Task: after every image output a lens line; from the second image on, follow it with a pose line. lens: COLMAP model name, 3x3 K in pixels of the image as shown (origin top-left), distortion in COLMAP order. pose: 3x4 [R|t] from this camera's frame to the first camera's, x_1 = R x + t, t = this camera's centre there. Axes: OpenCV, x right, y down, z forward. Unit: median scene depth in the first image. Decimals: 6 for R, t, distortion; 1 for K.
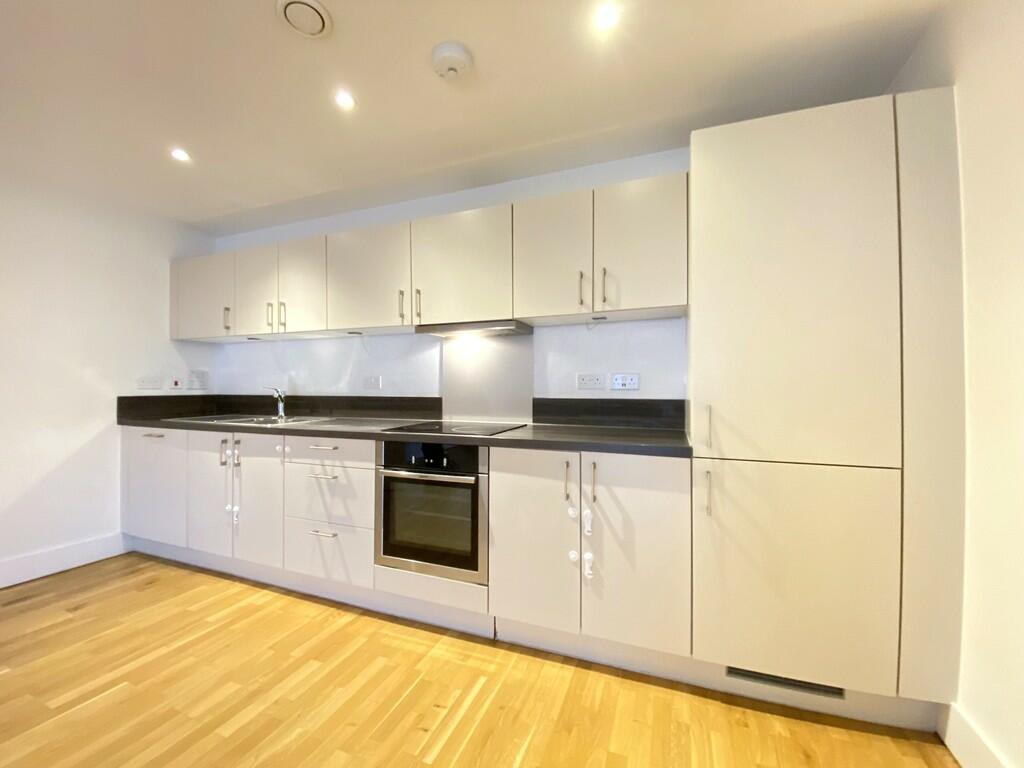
lens RADIAL K [[423.0, 0, 512.0], [0, 423.0, 384.0], [0, 0, 1]] dist [-0.003146, -0.000193]
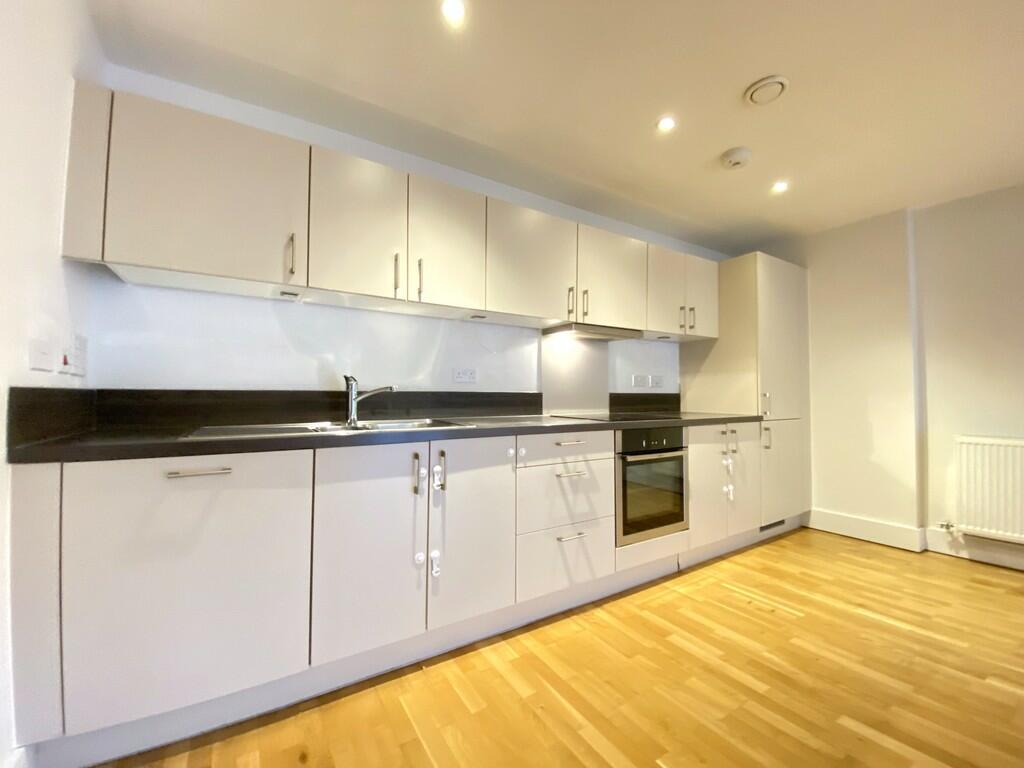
lens RADIAL K [[413.6, 0, 512.0], [0, 413.6, 384.0], [0, 0, 1]] dist [0.000827, -0.000233]
pose [[0.590676, 0.025700, 0.806500, -1.228179], [-0.005437, 0.999597, -0.027872, 0.046829], [-0.806891, 0.012078, 0.590577, 0.557914]]
